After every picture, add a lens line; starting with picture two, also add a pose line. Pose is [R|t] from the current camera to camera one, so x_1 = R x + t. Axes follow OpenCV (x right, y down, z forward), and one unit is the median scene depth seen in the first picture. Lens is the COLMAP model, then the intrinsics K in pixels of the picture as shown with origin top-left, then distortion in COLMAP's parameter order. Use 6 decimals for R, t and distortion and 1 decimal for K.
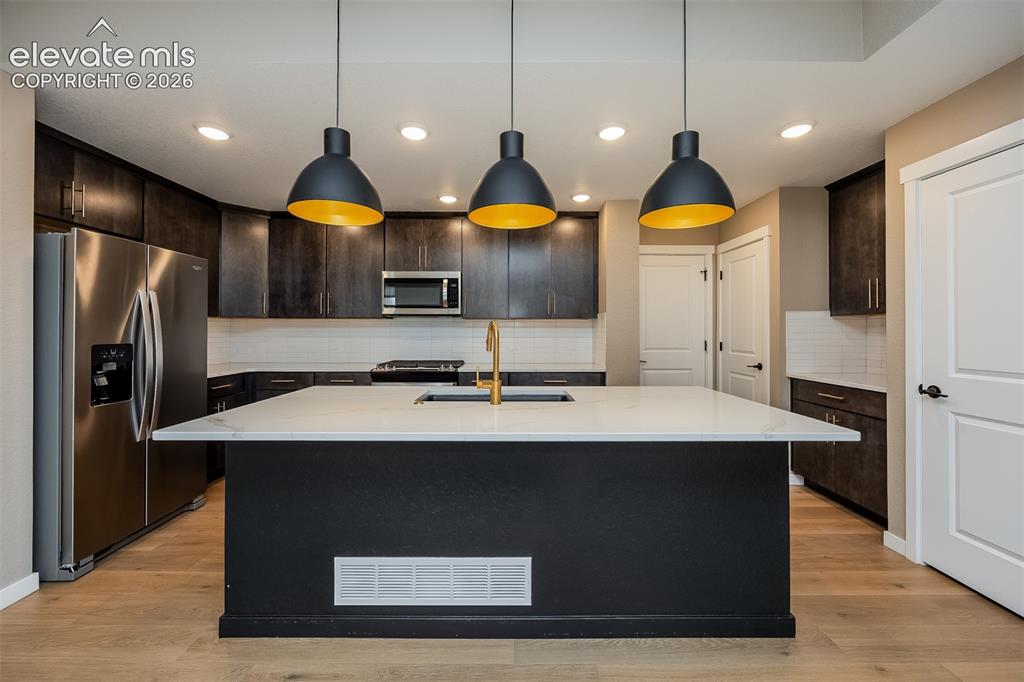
lens RADIAL K [[405.3, 0, 507.0], [0, 405.3, 328.5], [0, 0, 1]] dist [0.018311, -0.001394]
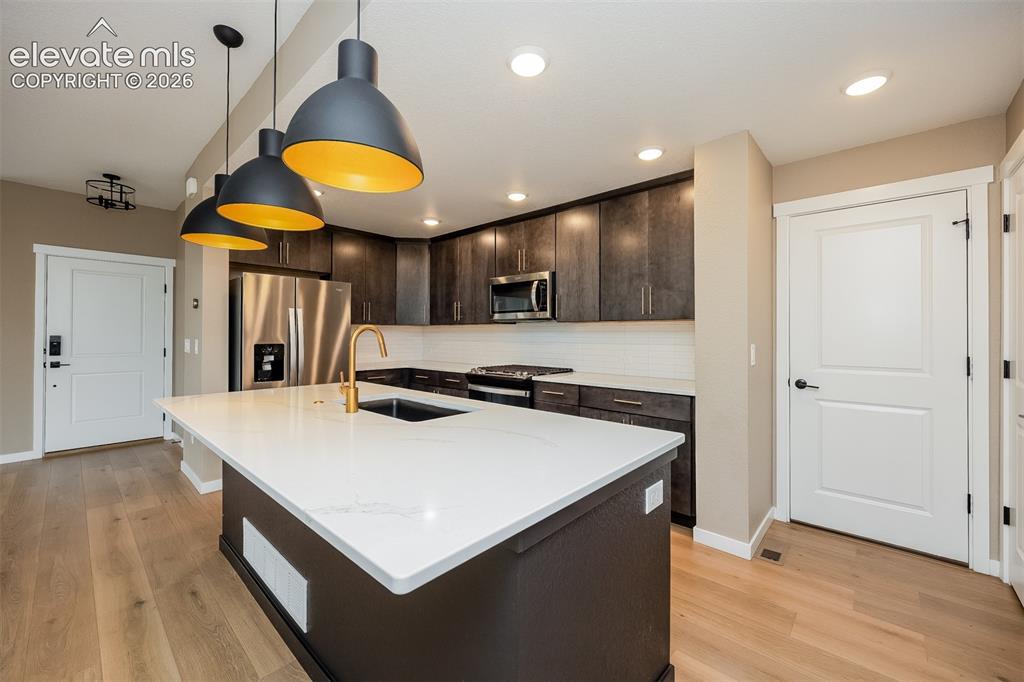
lens RADIAL K [[405.3, 0, 520.6], [0, 405.3, 339.0], [0, 0, 1]] dist [0.018311, -0.001394]
pose [[0.757809, 0.007501, -0.652433, 0.439038], [0.000863, 0.999922, 0.012499, 0.000944], [0.652476, -0.010035, 0.757743, 0.260943]]
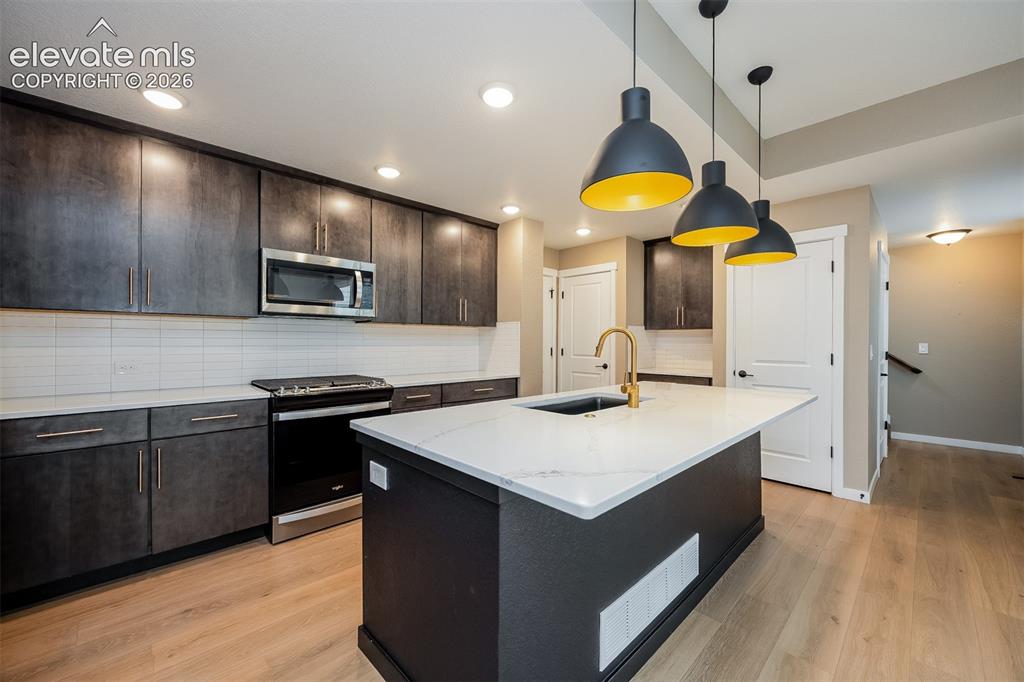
lens RADIAL K [[405.3, 0, 513.8], [0, 405.3, 339.5], [0, 0, 1]] dist [0.018311, -0.001394]
pose [[0.724275, 0.005717, 0.689488, -0.474708], [-0.006464, 0.999978, -0.001502, 0.008688], [-0.689481, -0.003369, 0.724296, 0.223586]]
